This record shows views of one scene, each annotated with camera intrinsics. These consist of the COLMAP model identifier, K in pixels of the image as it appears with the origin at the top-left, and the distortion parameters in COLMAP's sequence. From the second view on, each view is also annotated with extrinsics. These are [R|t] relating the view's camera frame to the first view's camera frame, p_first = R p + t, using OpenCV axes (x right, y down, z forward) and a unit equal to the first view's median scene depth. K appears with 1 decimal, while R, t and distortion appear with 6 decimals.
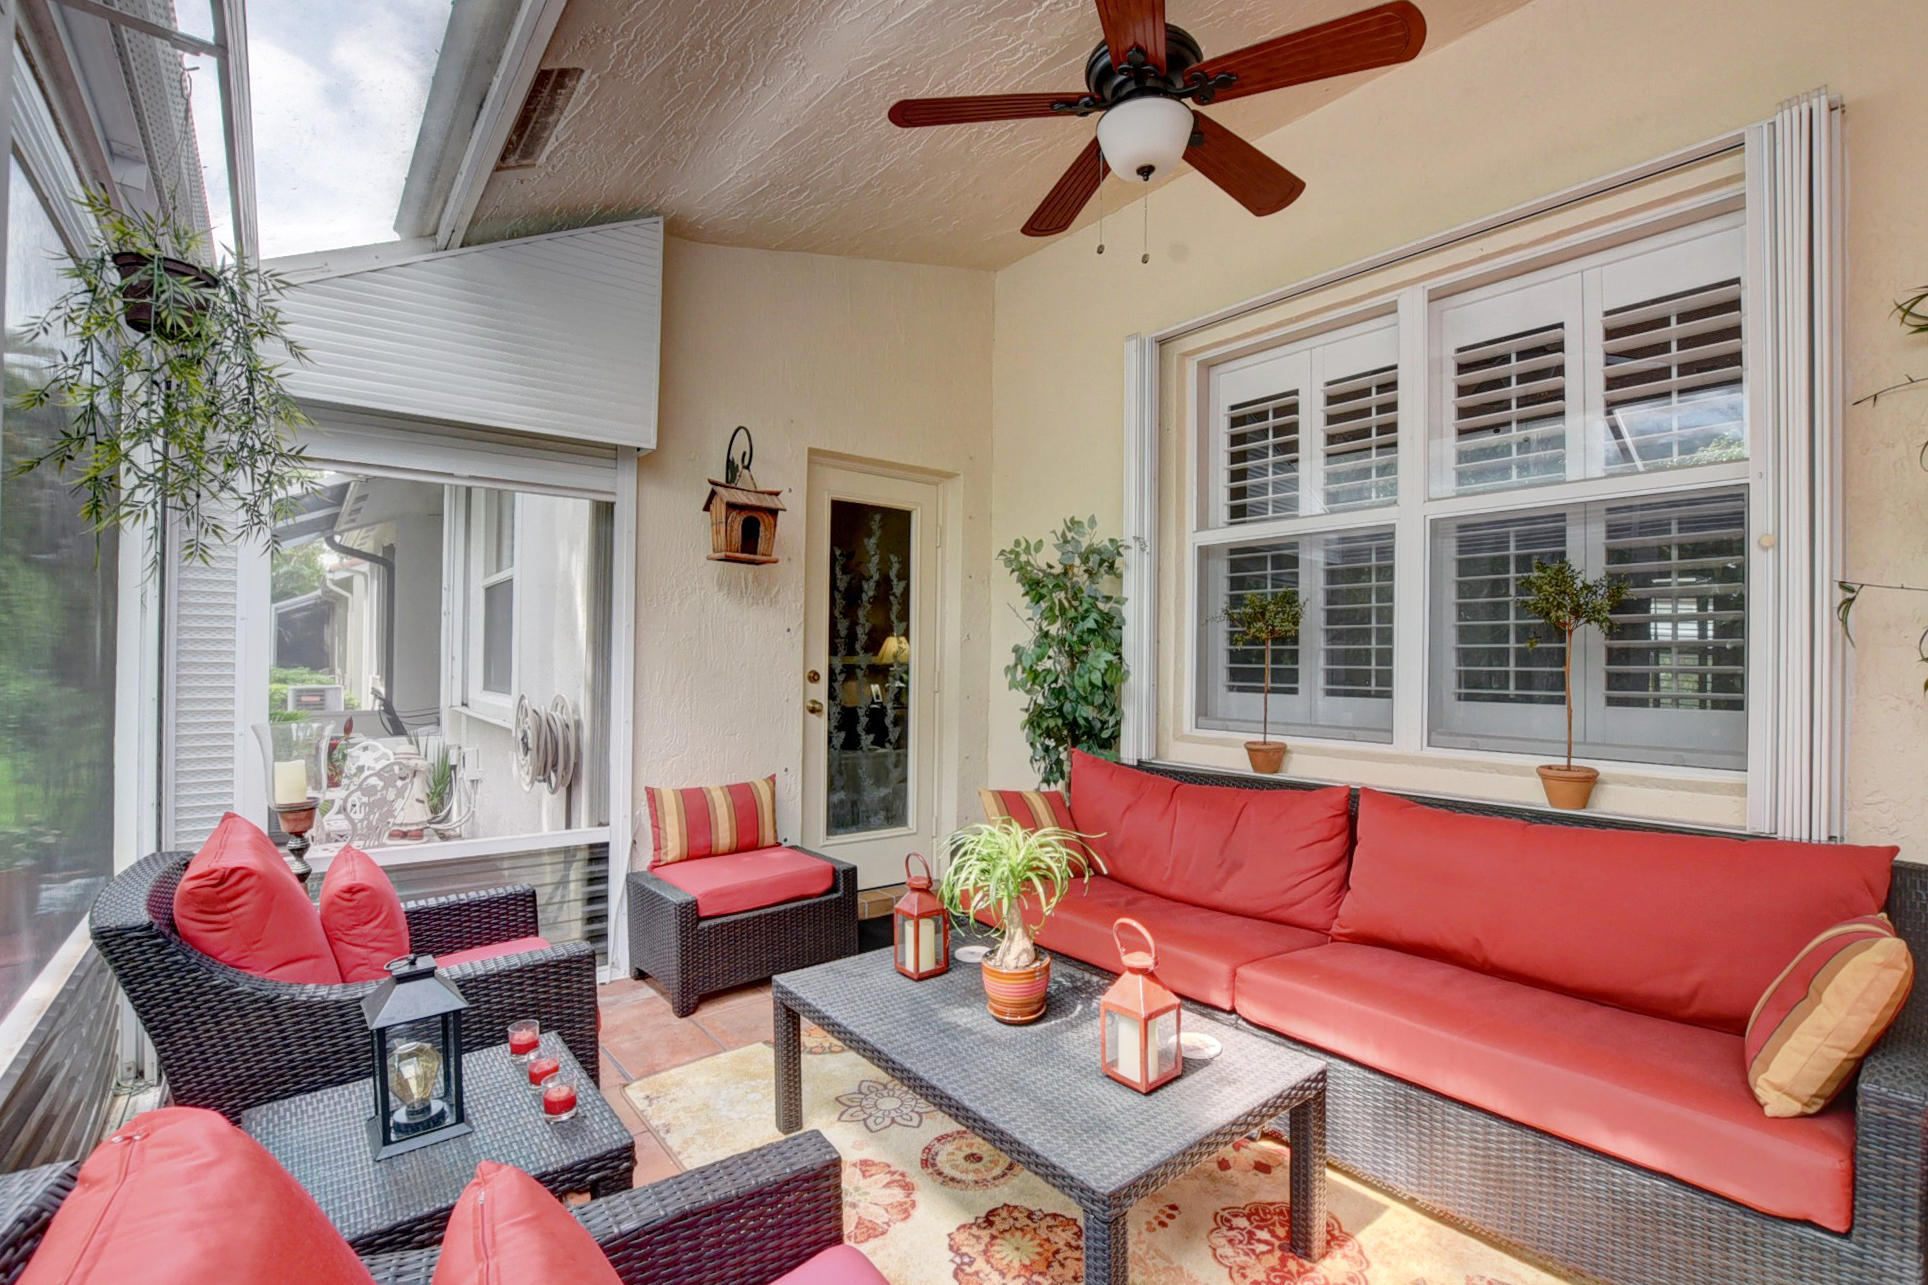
lens RADIAL K [[881.1, 0, 980.8], [0, 881.1, 657.3], [0, 0, 1]] dist [-0.033384, 0.002195]
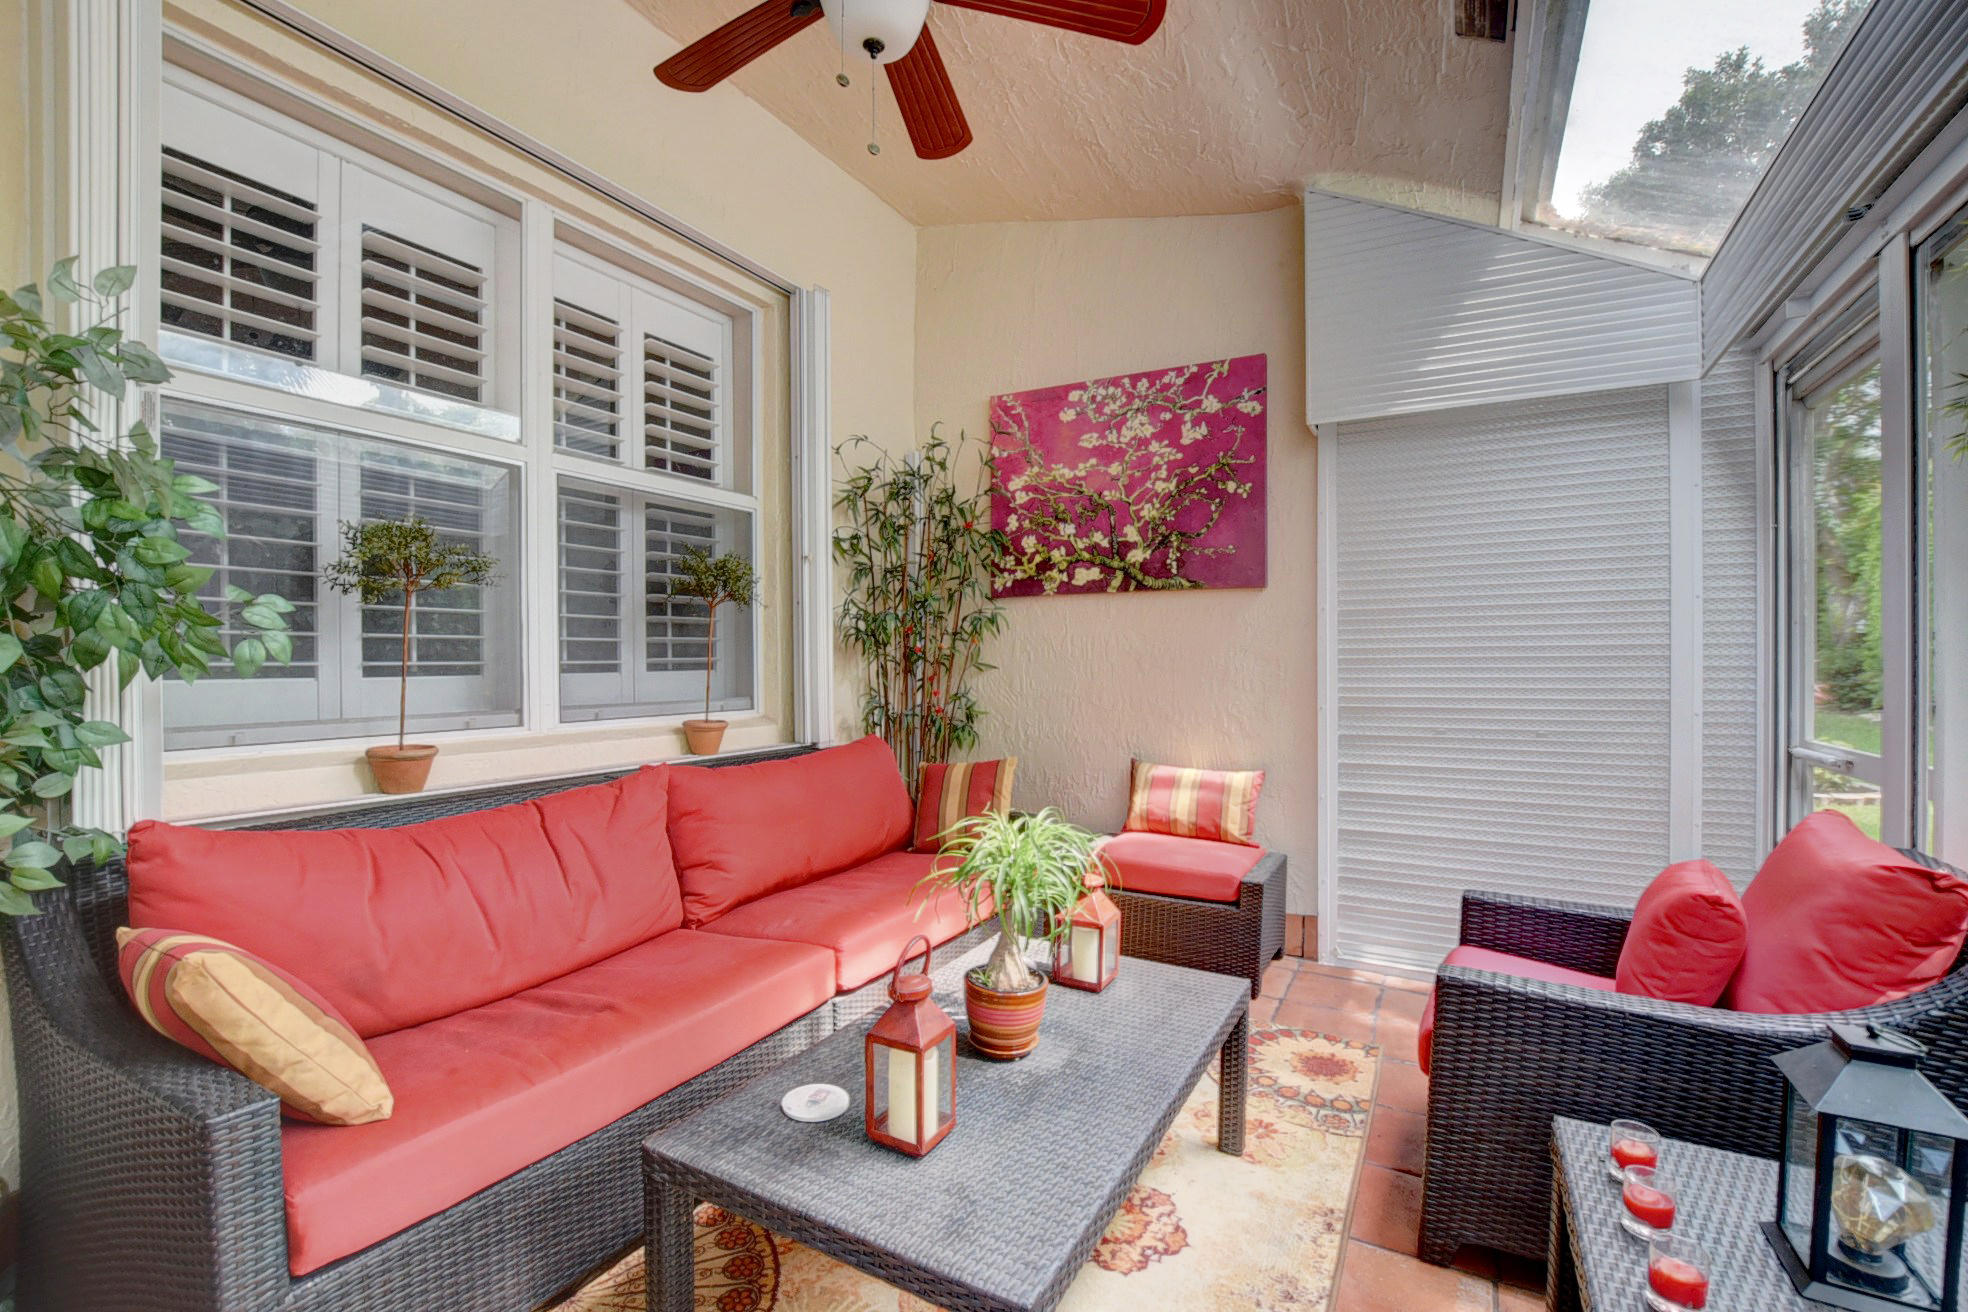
lens RADIAL K [[899.4, 0, 993.0], [0, 899.4, 661.9], [0, 0, 1]] dist [-0.033384, 0.002195]
pose [[-0.407471, -0.029879, 0.912729, -0.498984], [-0.024084, 0.999469, 0.021967, 0.005356], [-0.912901, -0.013031, -0.407974, 0.903644]]
